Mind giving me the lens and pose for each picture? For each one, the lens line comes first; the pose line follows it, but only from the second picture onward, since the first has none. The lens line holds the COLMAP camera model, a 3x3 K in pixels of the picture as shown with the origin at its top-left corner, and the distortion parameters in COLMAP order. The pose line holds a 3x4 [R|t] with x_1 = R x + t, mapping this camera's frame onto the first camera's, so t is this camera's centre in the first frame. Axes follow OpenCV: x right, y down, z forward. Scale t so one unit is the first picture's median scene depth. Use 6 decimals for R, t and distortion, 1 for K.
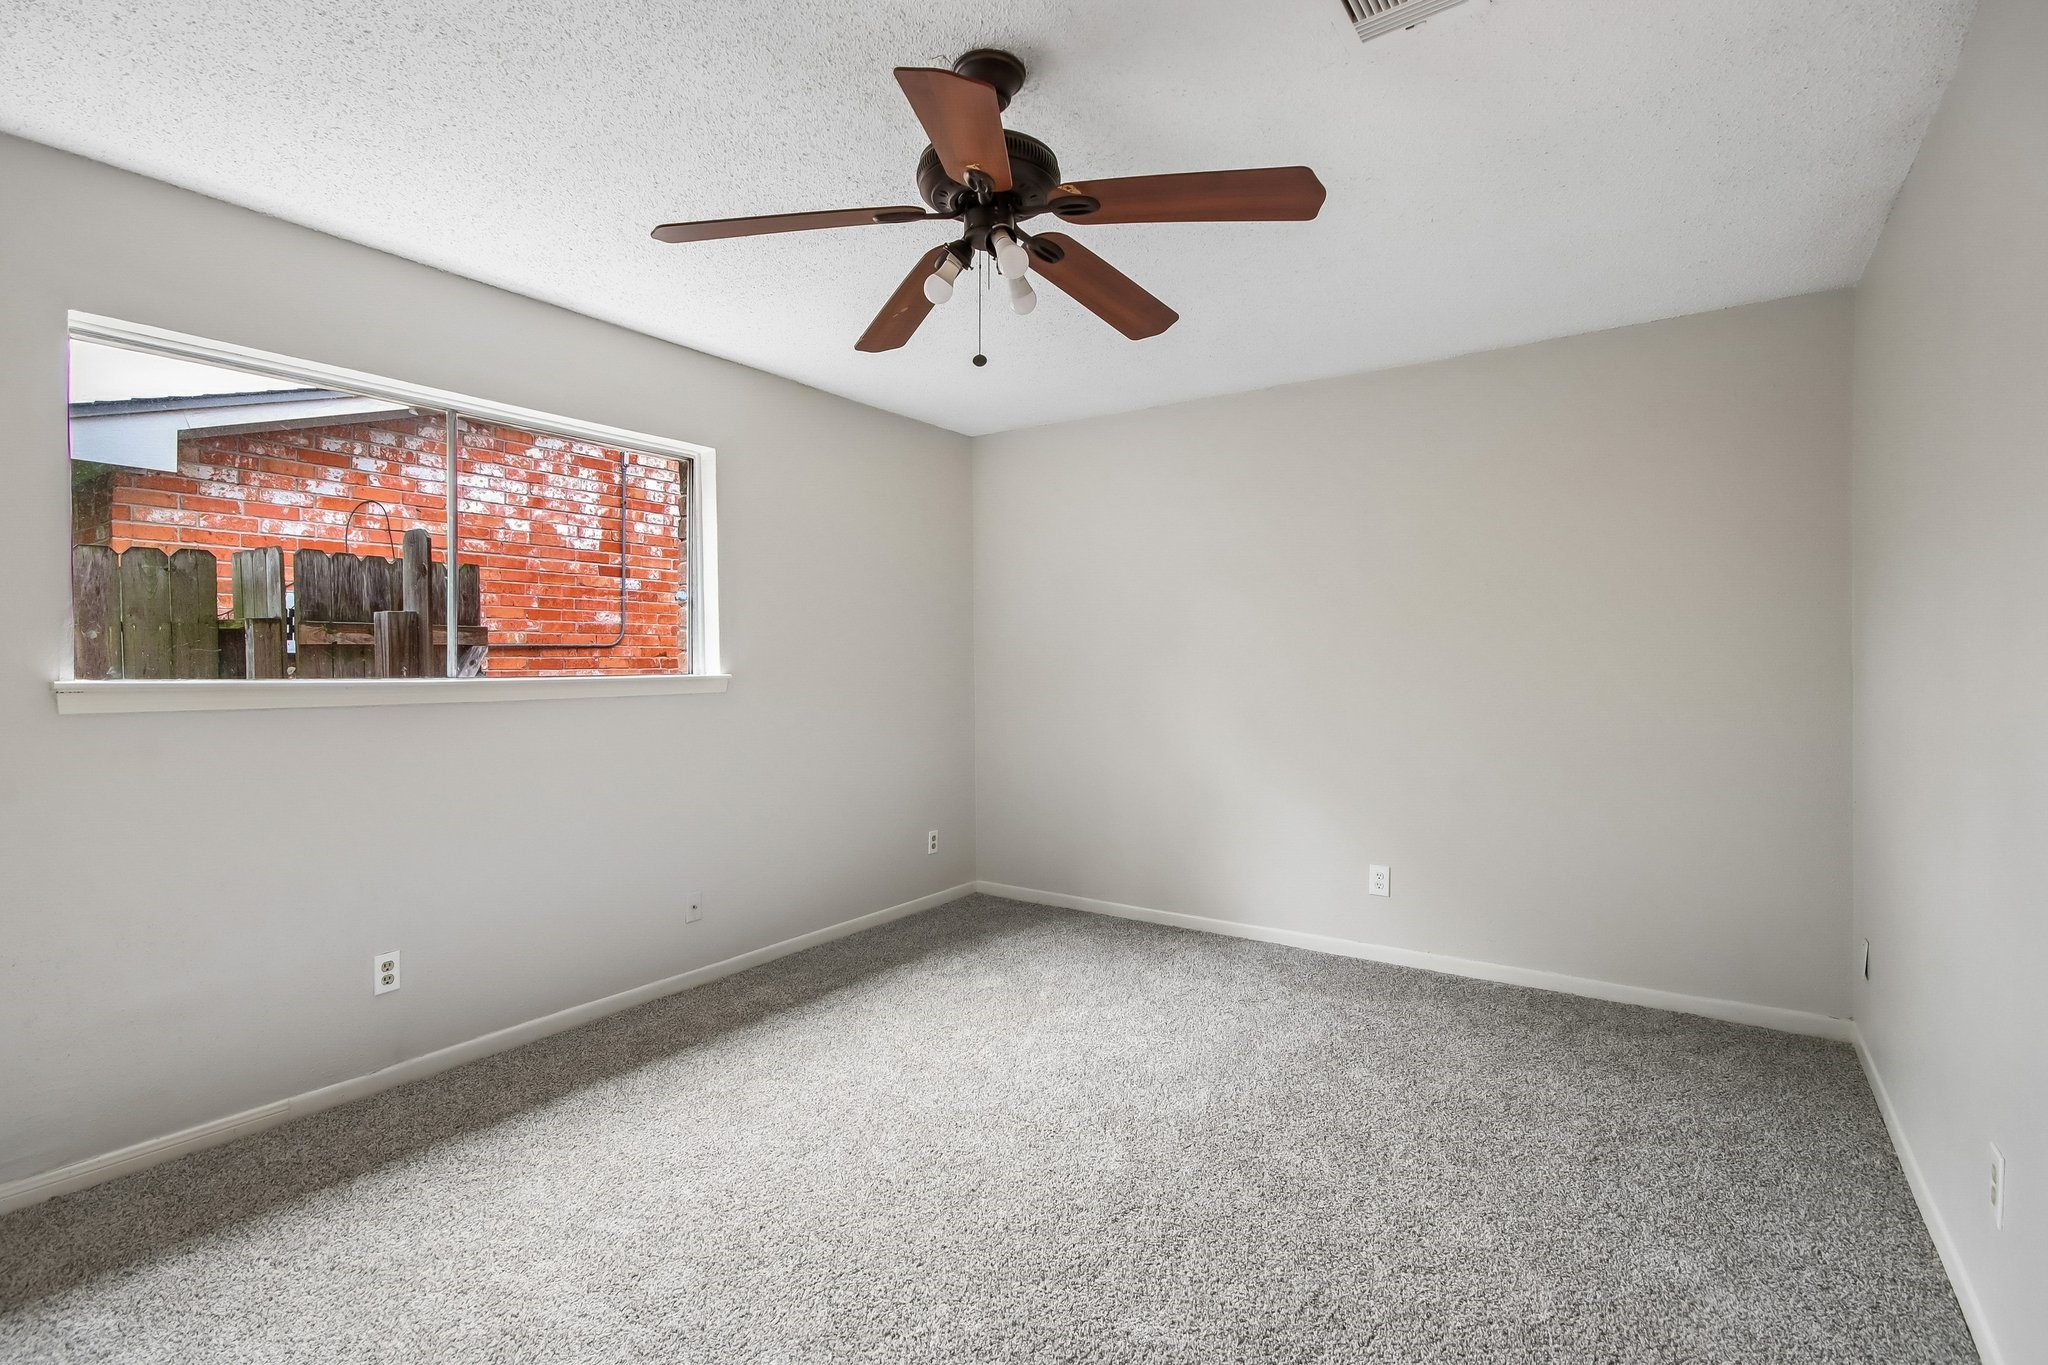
lens RADIAL K [[953.4, 0, 1026.9], [0, 953.4, 662.7], [0, 0, 1]] dist [0.002754, -0.000551]
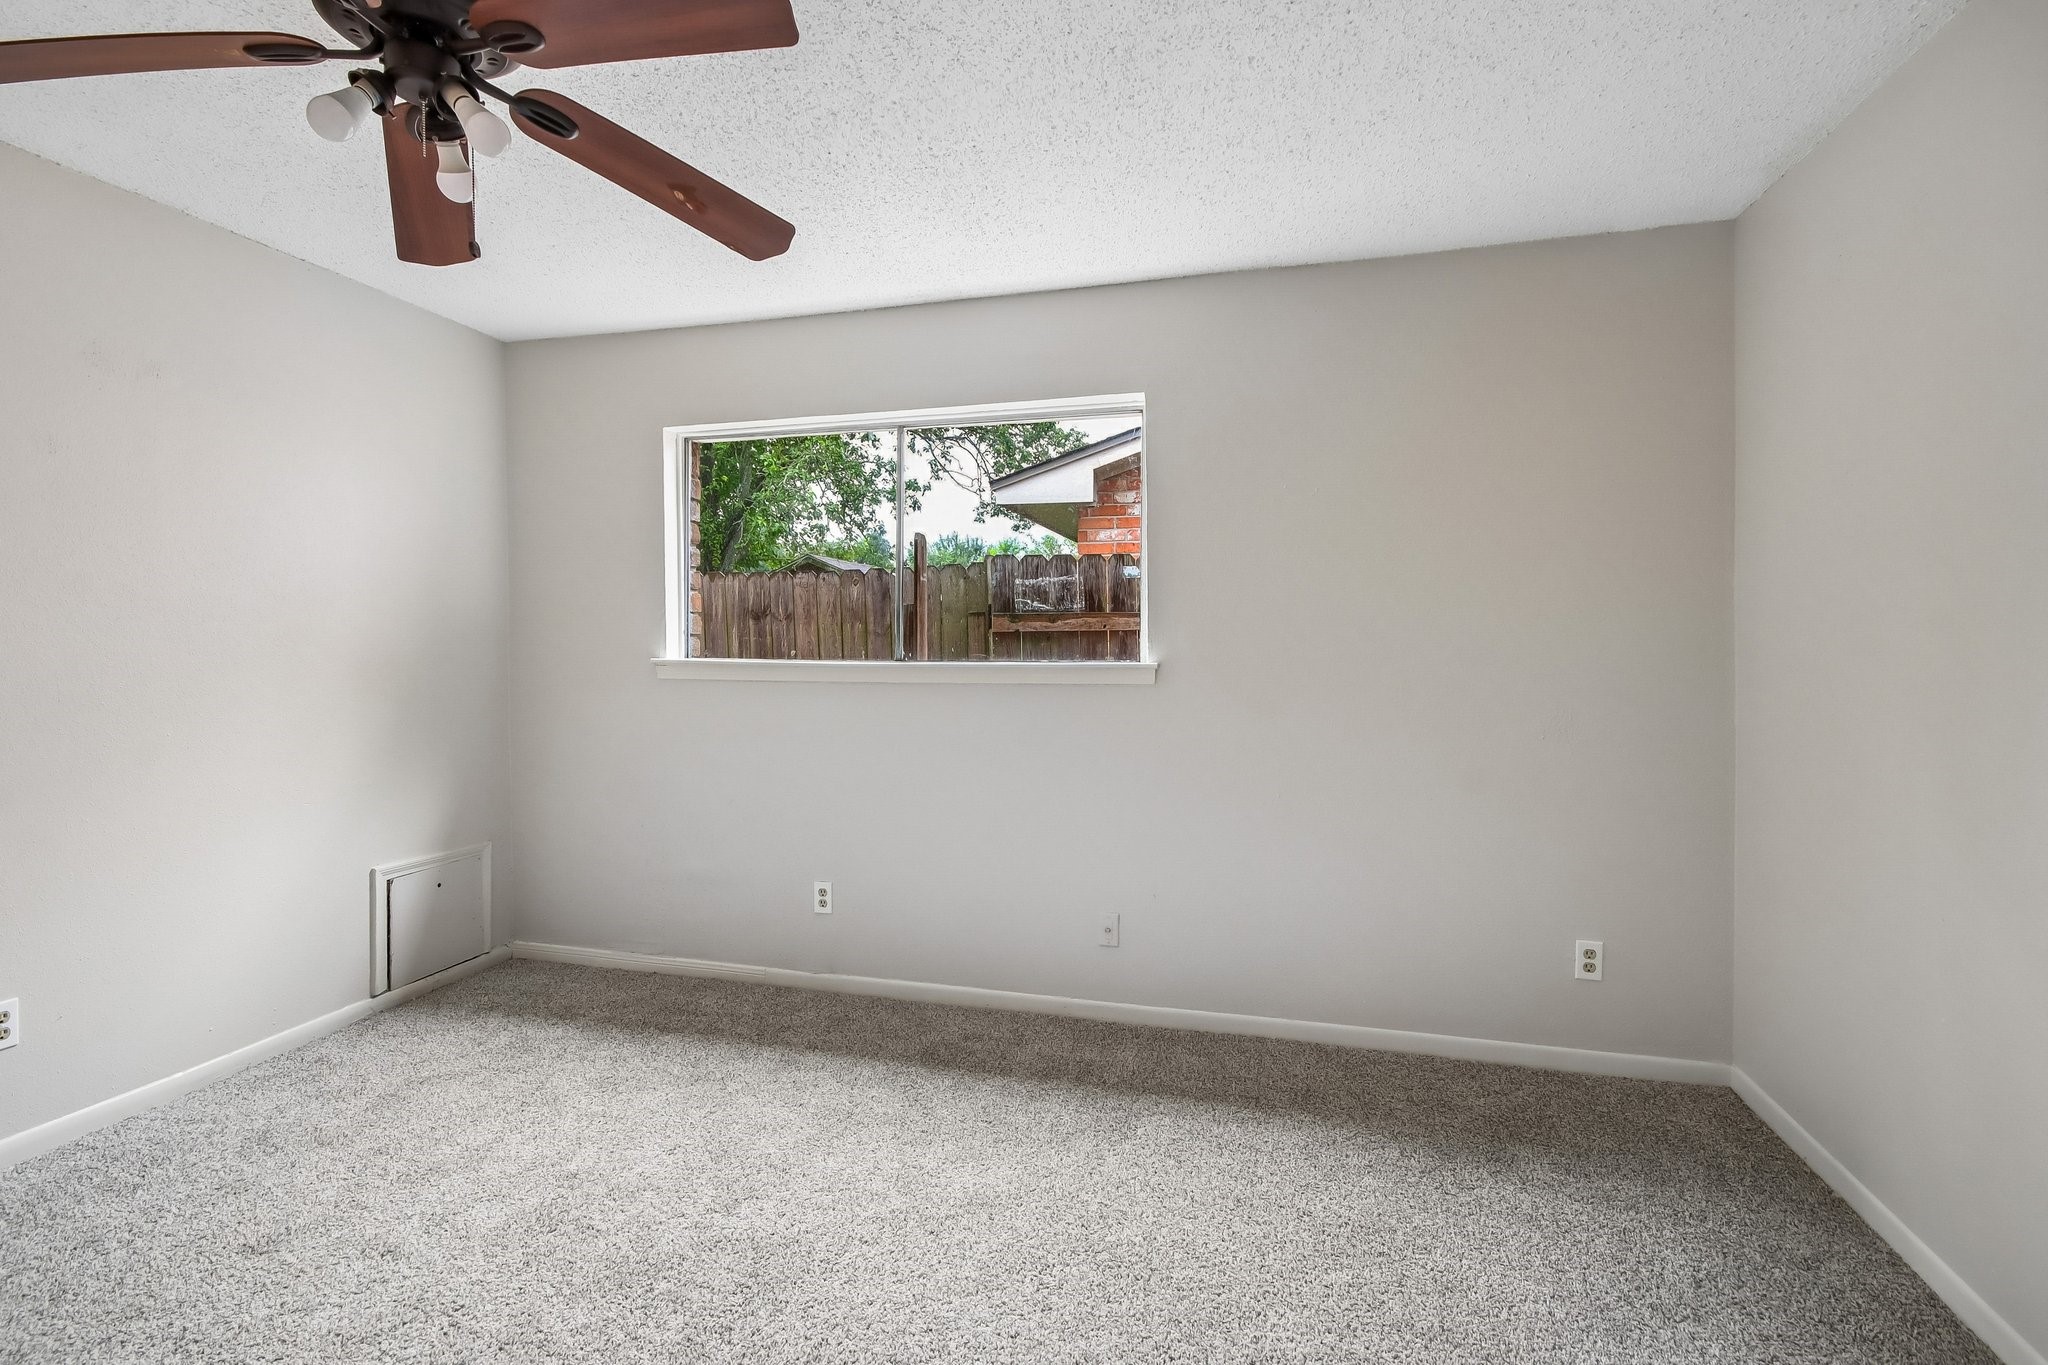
lens RADIAL K [[965.6, 0, 1023.9], [0, 965.6, 653.6], [0, 0, 1]] dist [0.013460, -0.000237]
pose [[0.327547, 0.010556, -0.944776, 0.431821], [-0.003382, 0.999944, 0.010000, -0.003608], [0.944829, -0.000080, 0.327565, 0.604359]]
